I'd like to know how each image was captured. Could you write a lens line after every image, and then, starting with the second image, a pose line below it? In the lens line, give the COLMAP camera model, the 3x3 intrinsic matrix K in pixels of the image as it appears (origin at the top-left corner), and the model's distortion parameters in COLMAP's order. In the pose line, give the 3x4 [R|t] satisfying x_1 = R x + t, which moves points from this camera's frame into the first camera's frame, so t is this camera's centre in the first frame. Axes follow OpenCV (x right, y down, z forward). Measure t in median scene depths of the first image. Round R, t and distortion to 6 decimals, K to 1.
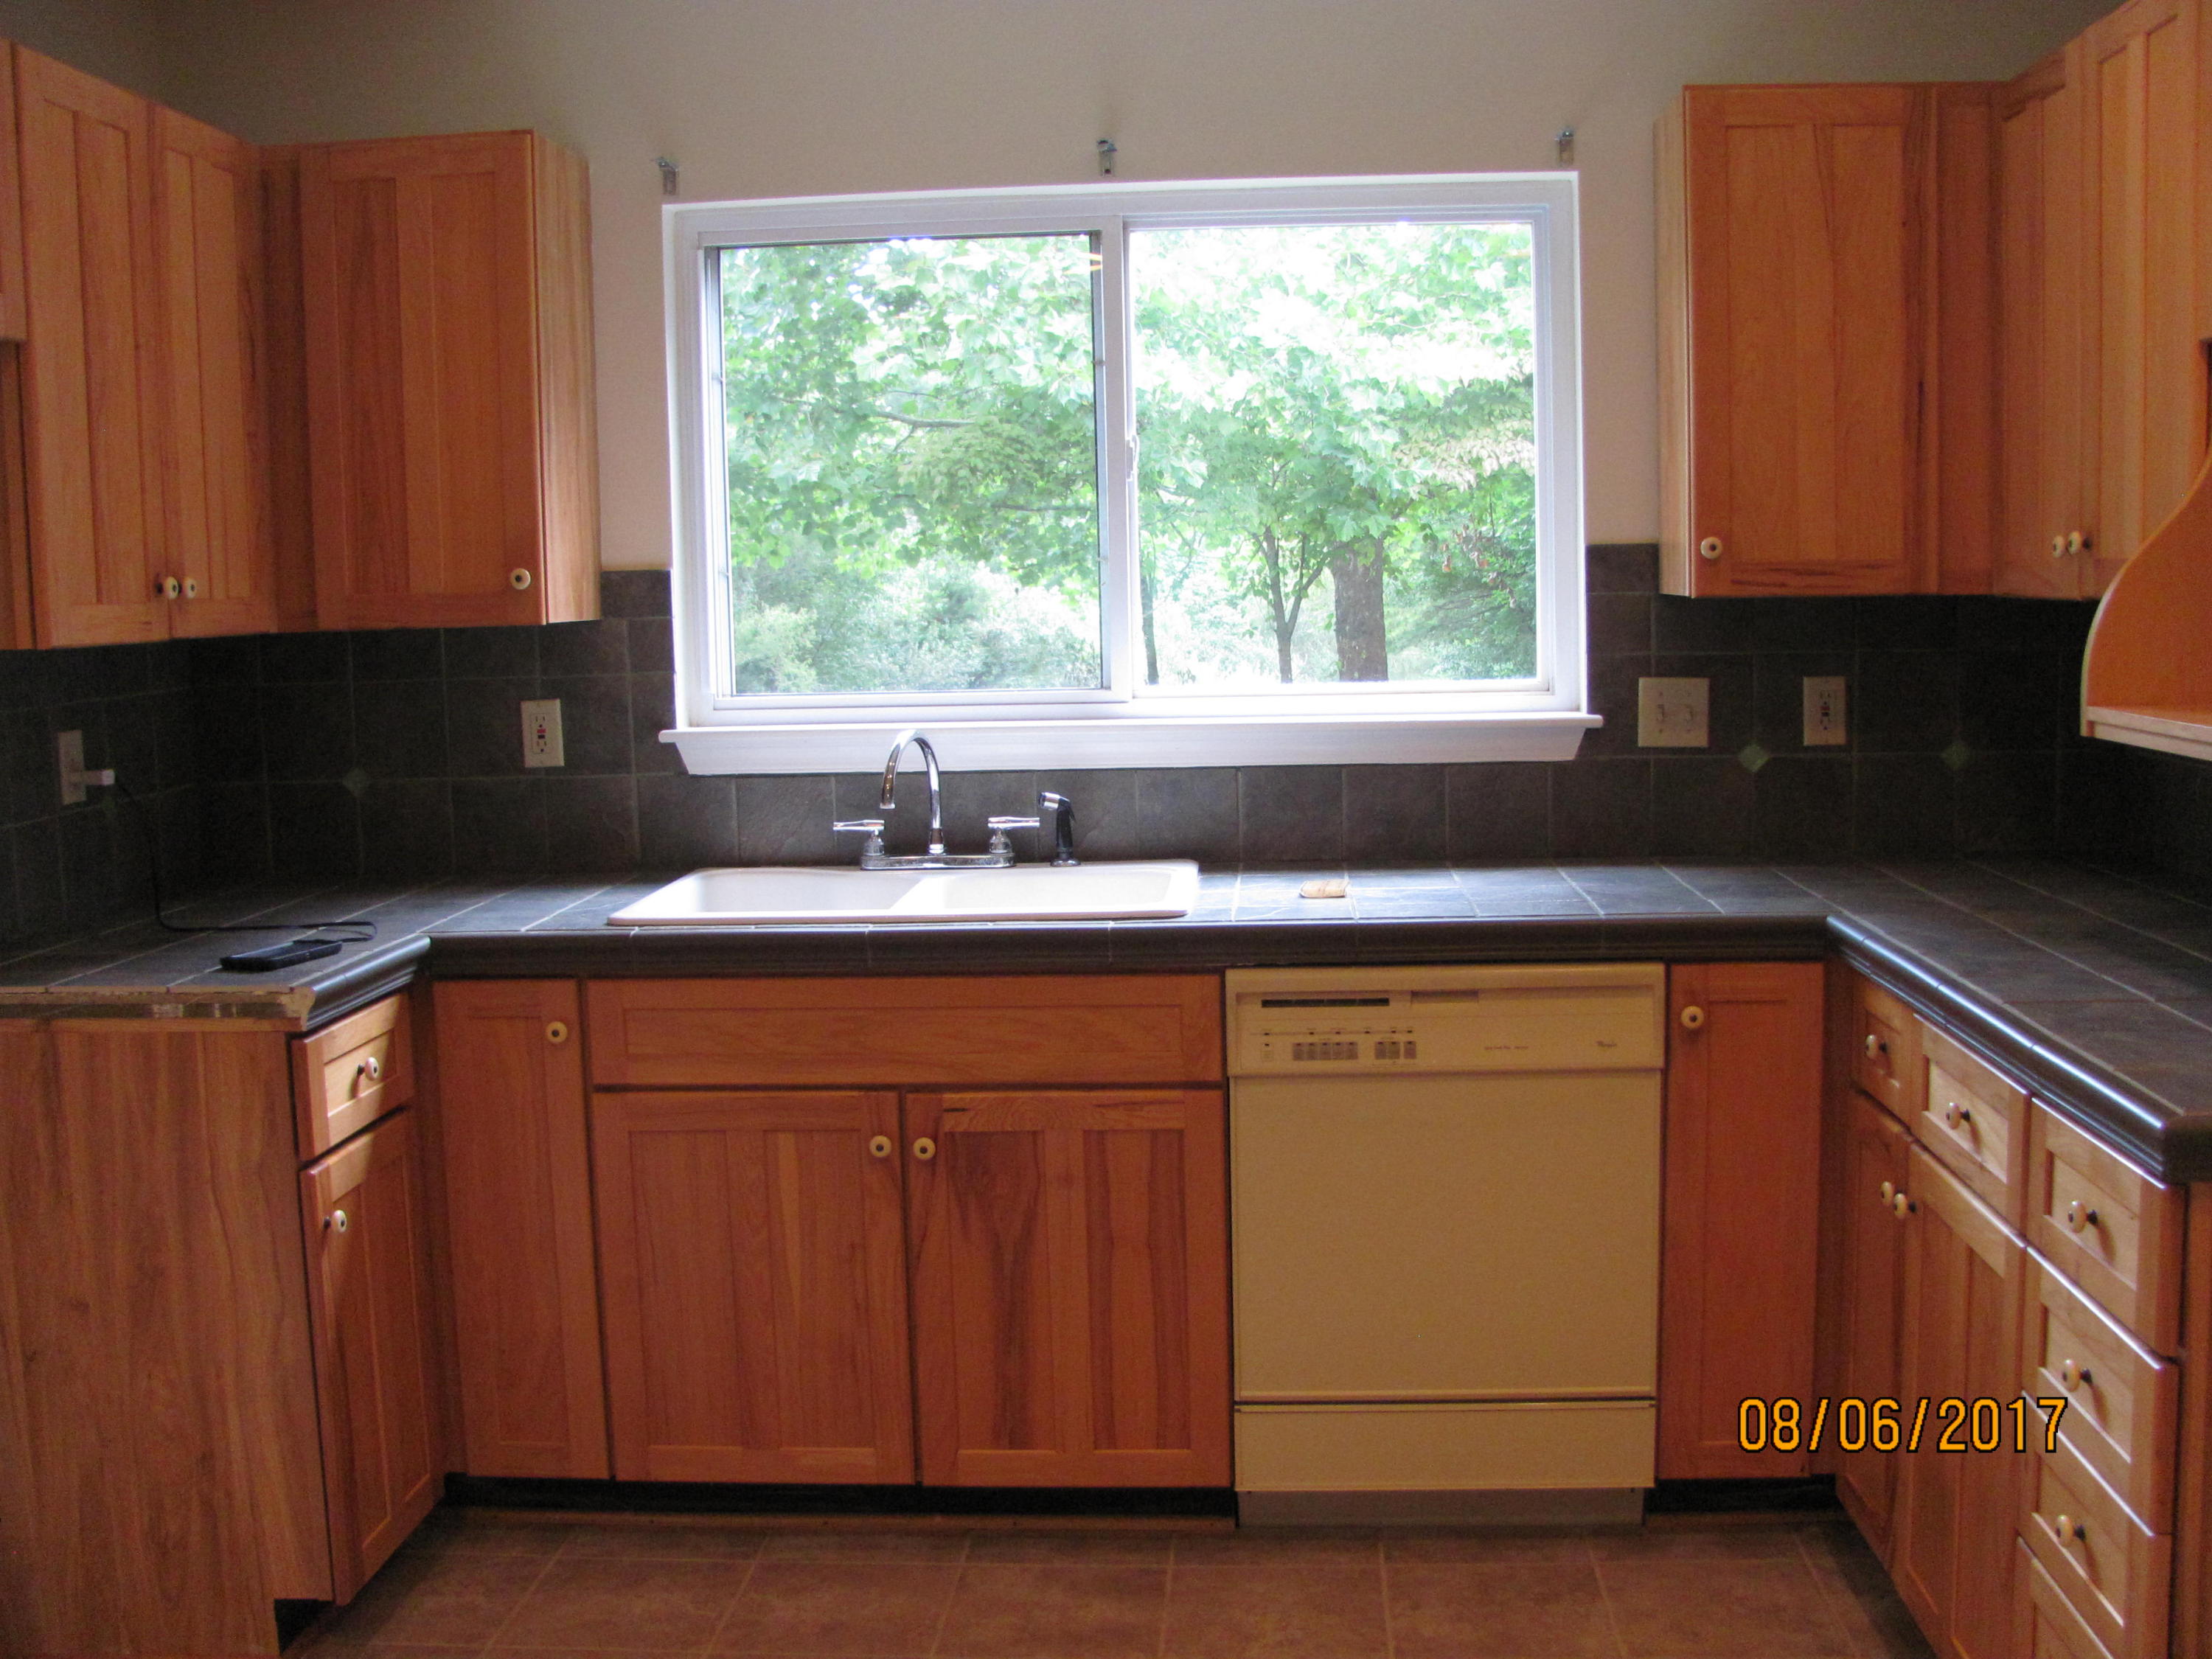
lens RADIAL K [[2336.8, 0, 1106.0], [0, 2336.8, 829.5], [0, 0, 1]] dist [-0.217913, 0.254948]
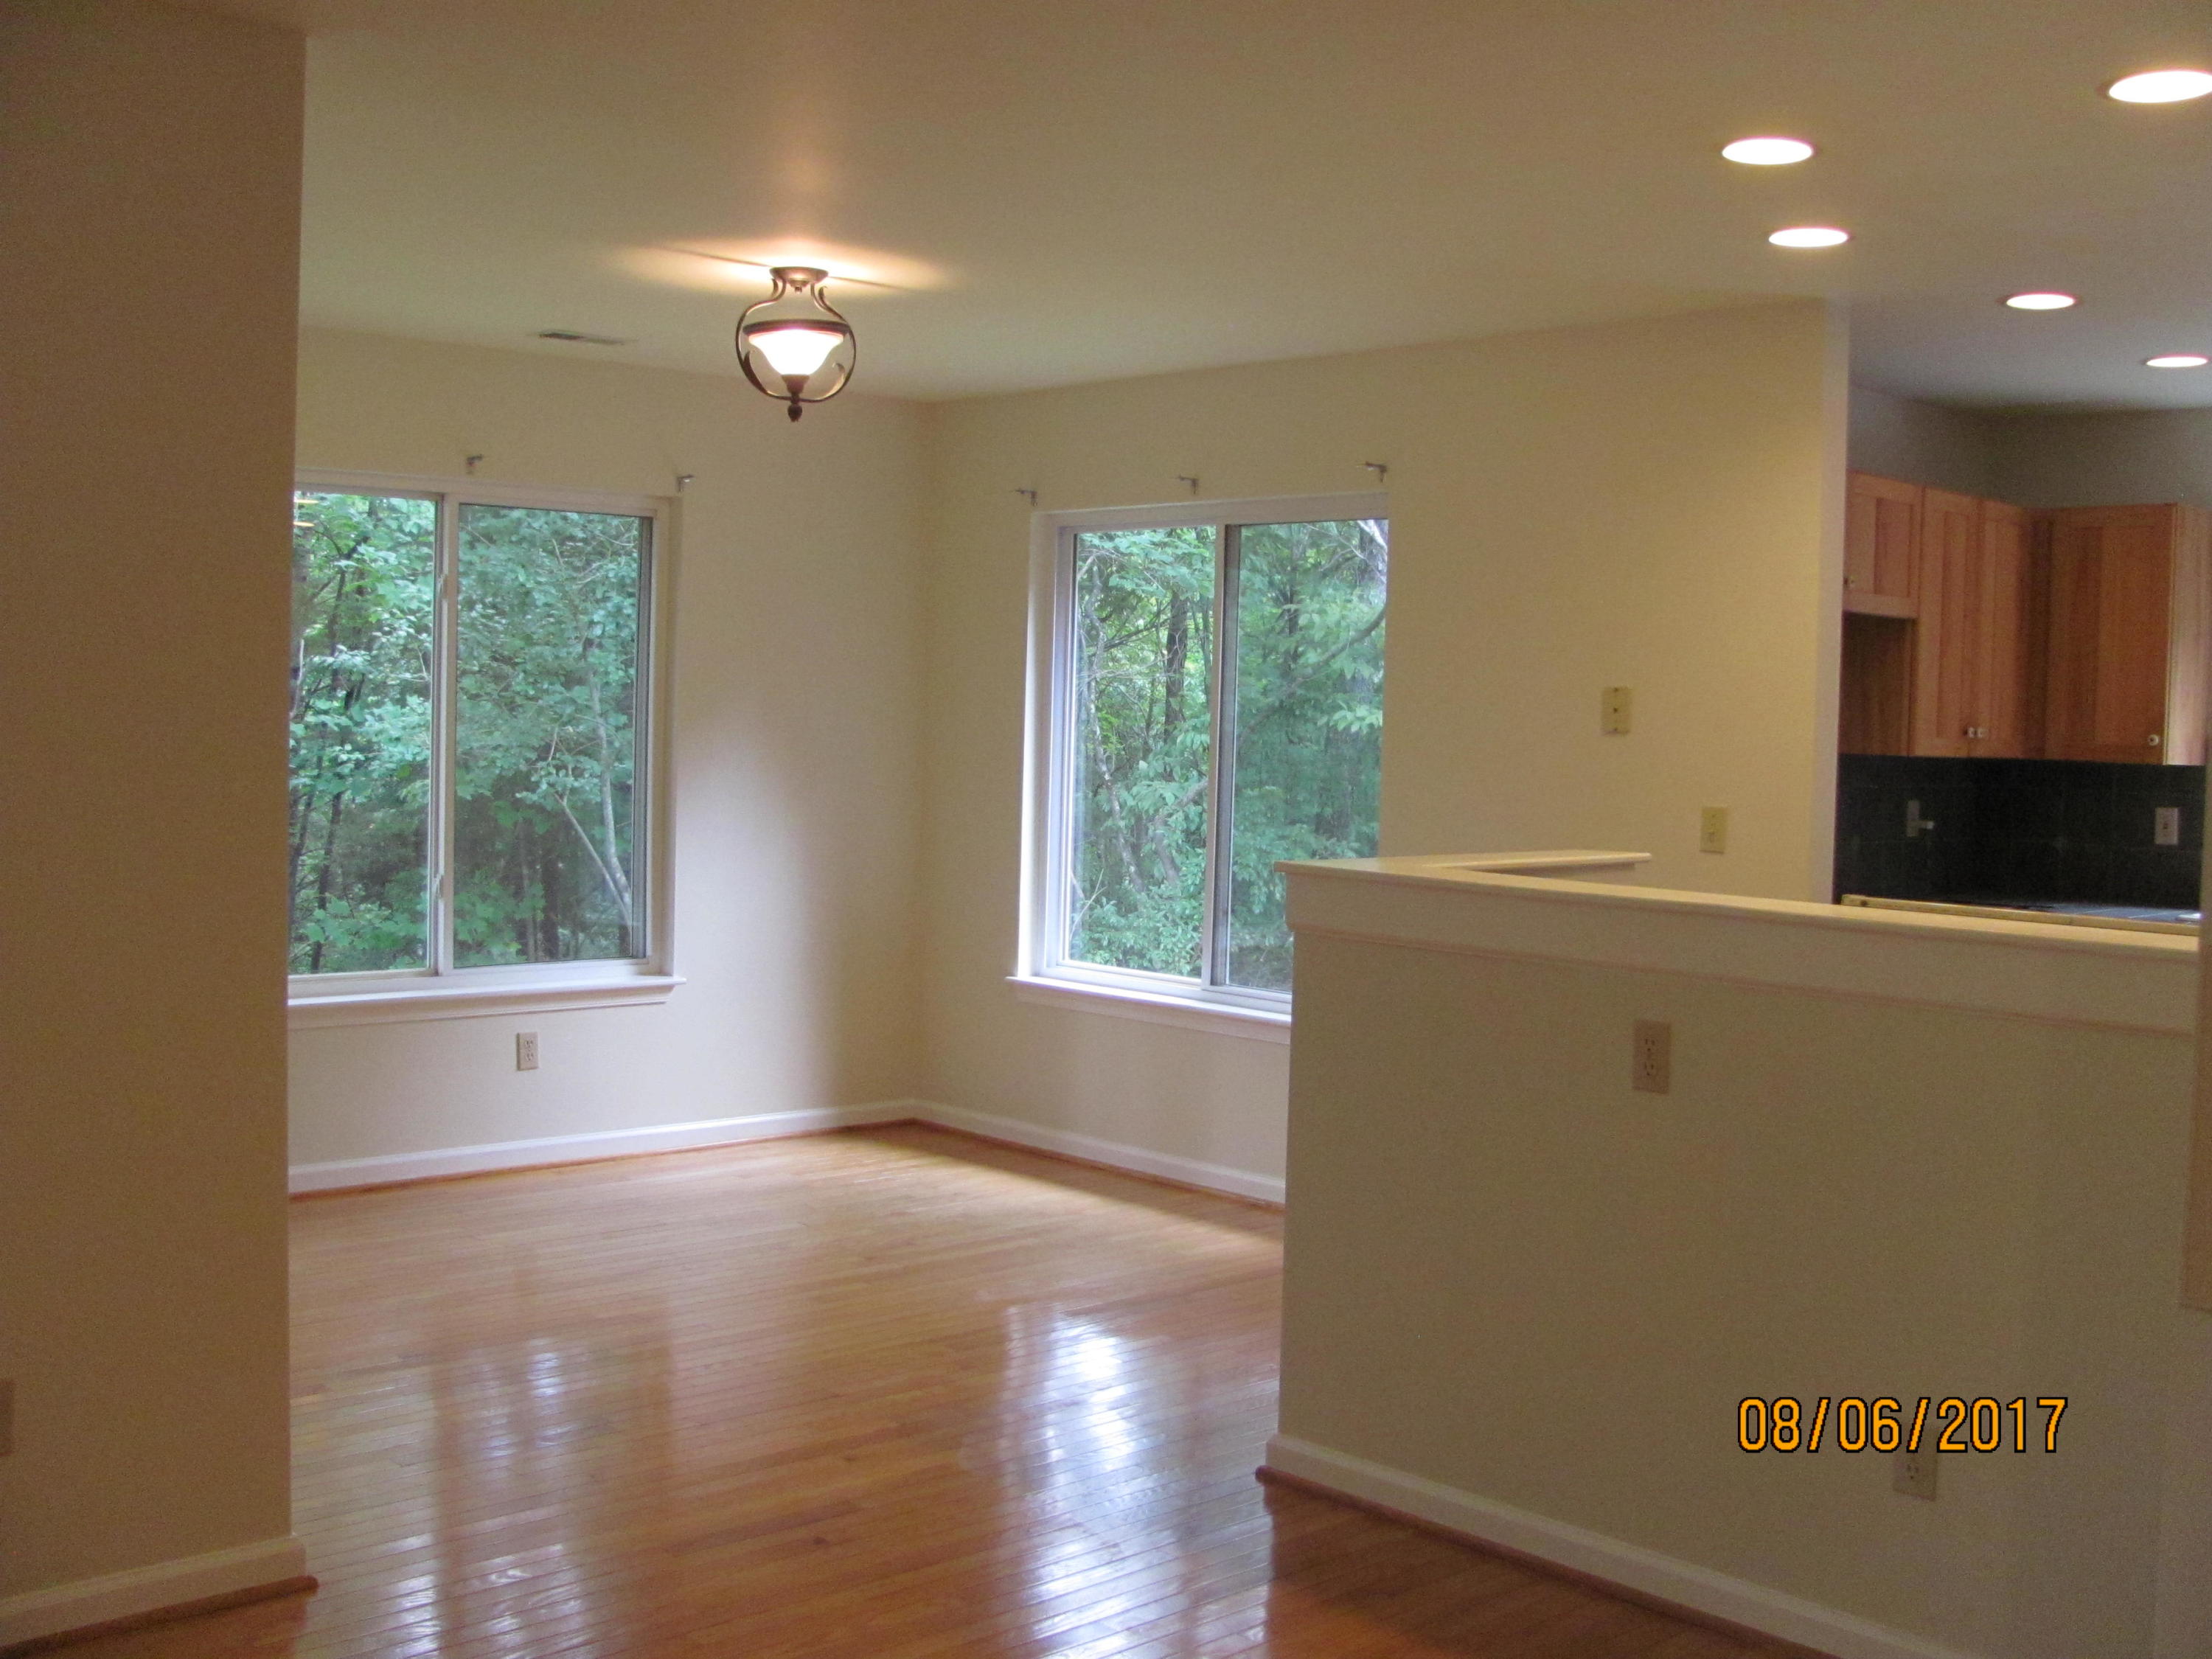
lens RADIAL K [[2336.8, 0, 1106.0], [0, 2336.8, 829.5], [0, 0, 1]] dist [-0.217913, 0.254948]
pose [[0.728875, 0.077379, -0.680260, 0.413269], [-0.117439, 0.992997, -0.012880, 0.096532], [0.674499, 0.089277, 0.732858, -1.004316]]
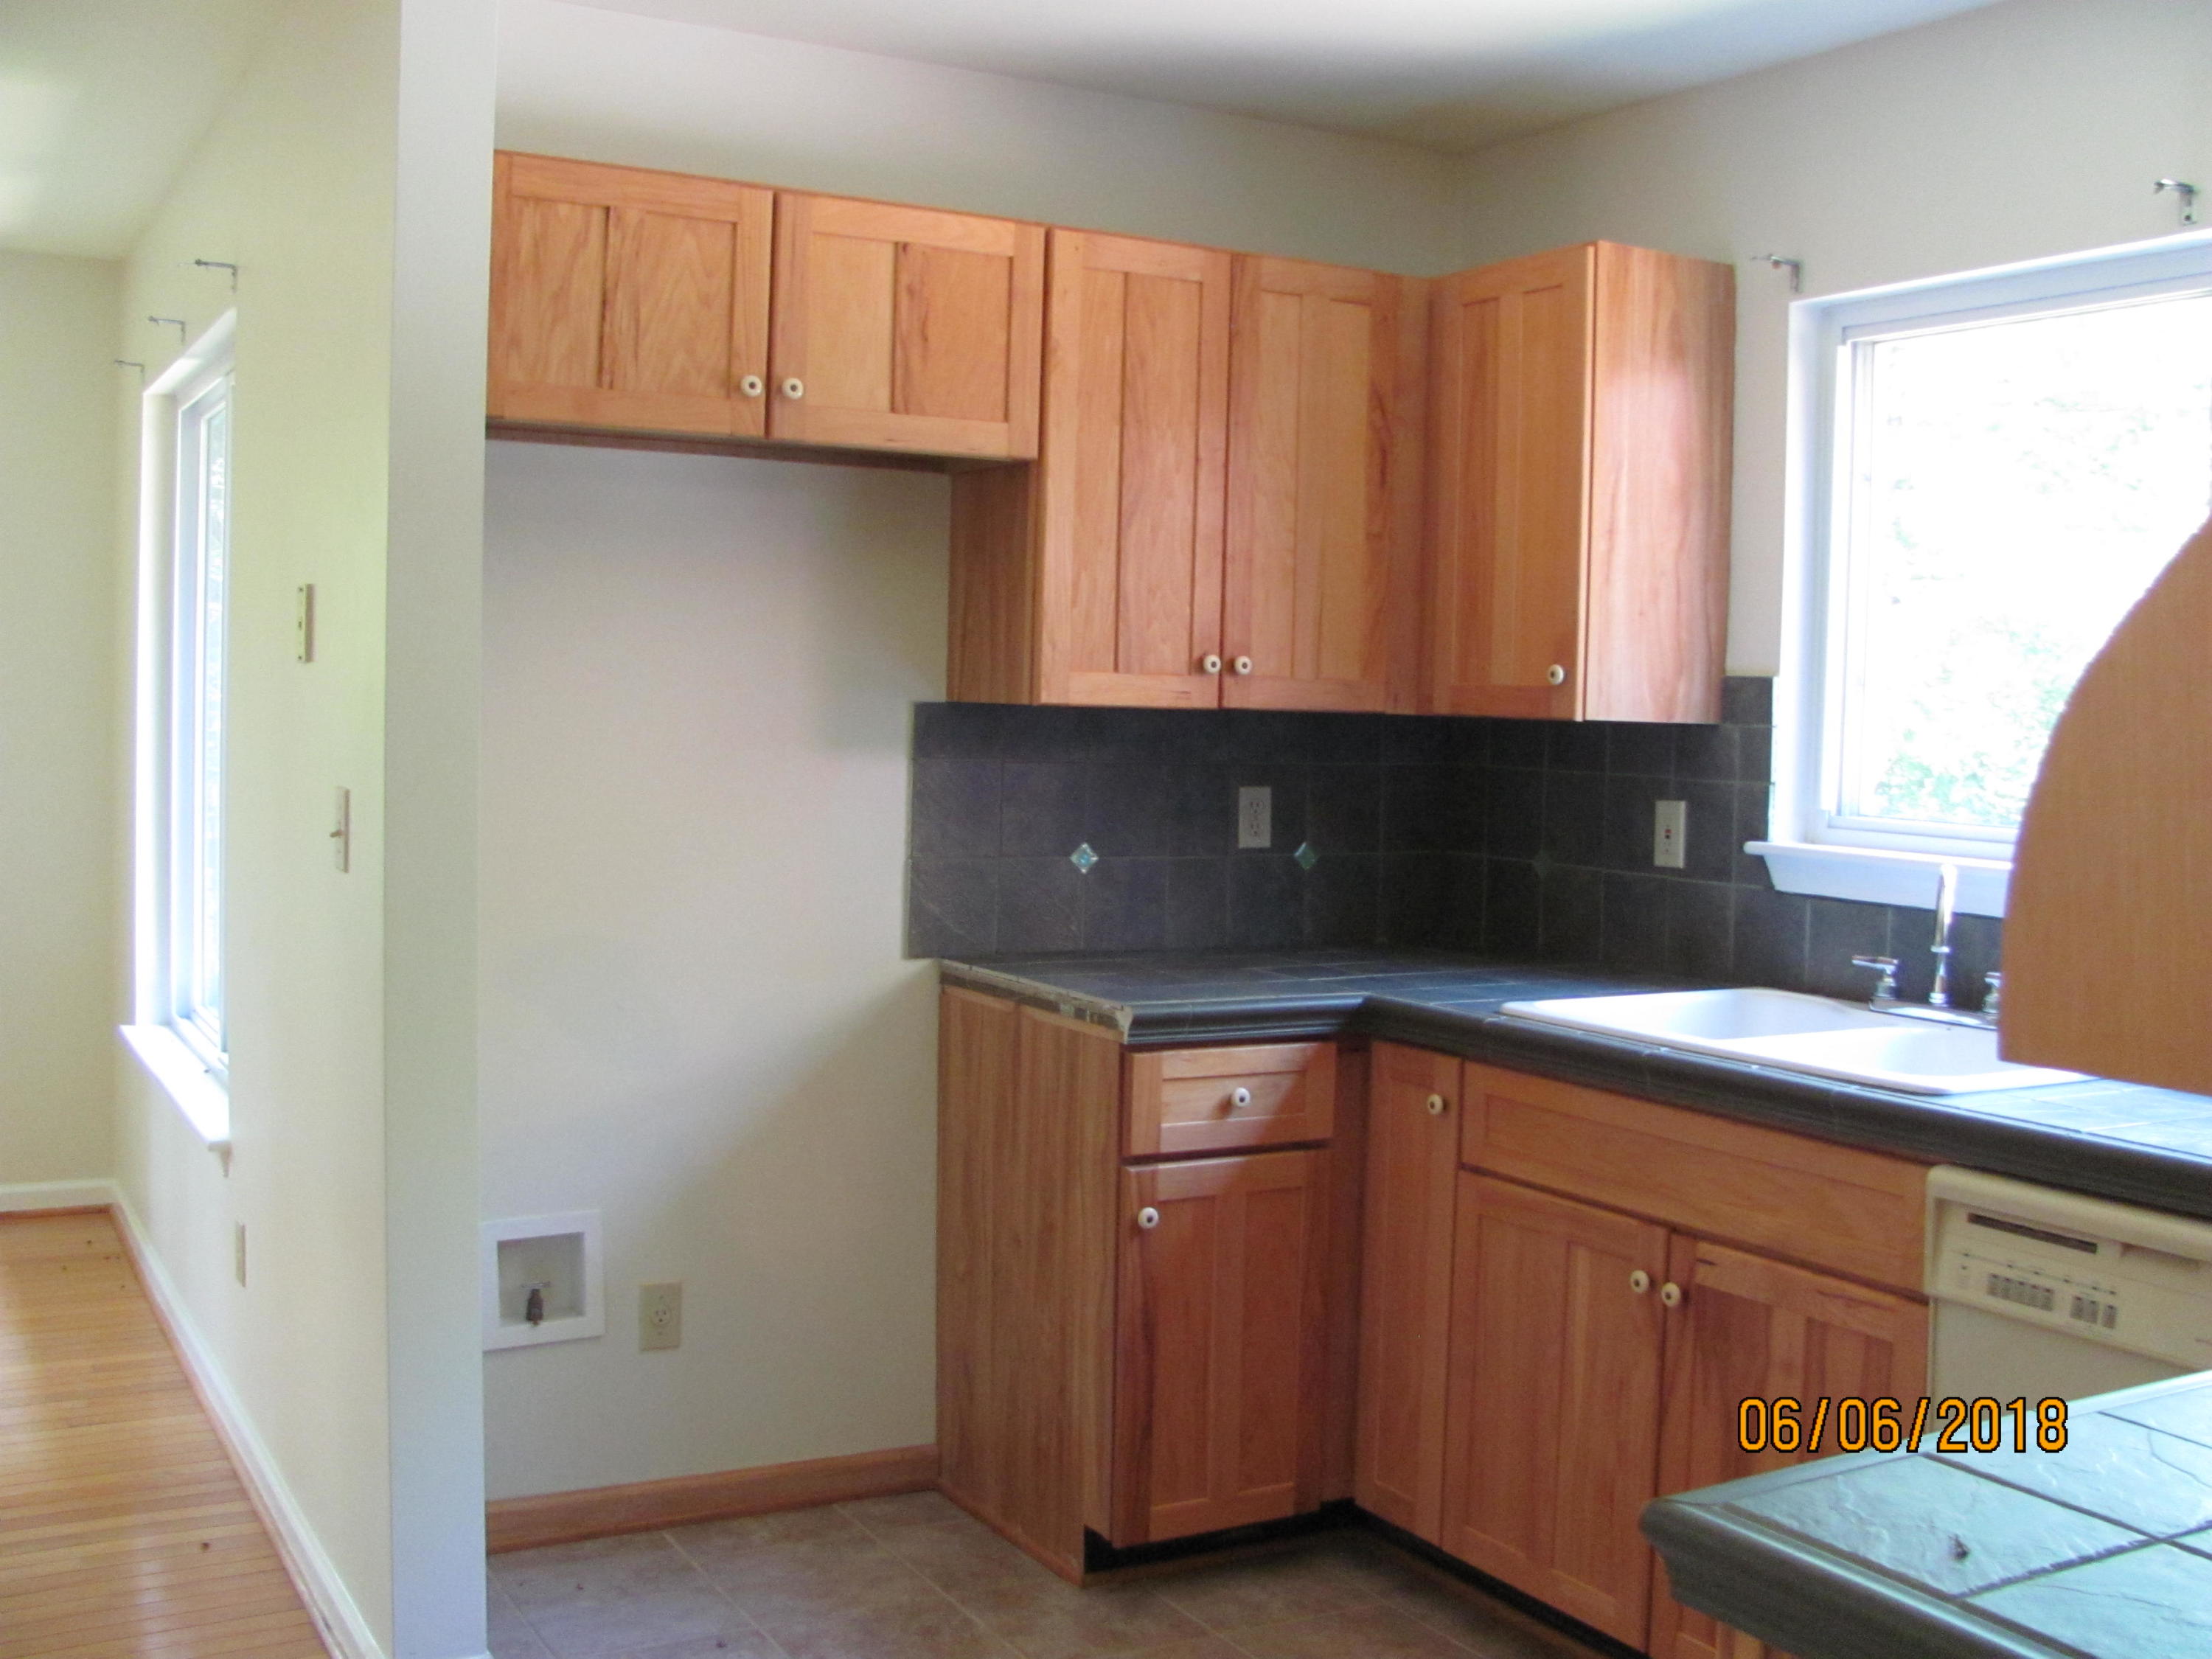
lens RADIAL K [[2336.8, 0, 1106.0], [0, 2336.8, 829.5], [0, 0, 1]] dist [-0.217913, 0.254948]
pose [[0.550412, 0.087688, -0.830275, 0.536567], [-0.130949, 0.991228, 0.017877, -0.034581], [0.824560, 0.098884, 0.557067, 0.280236]]
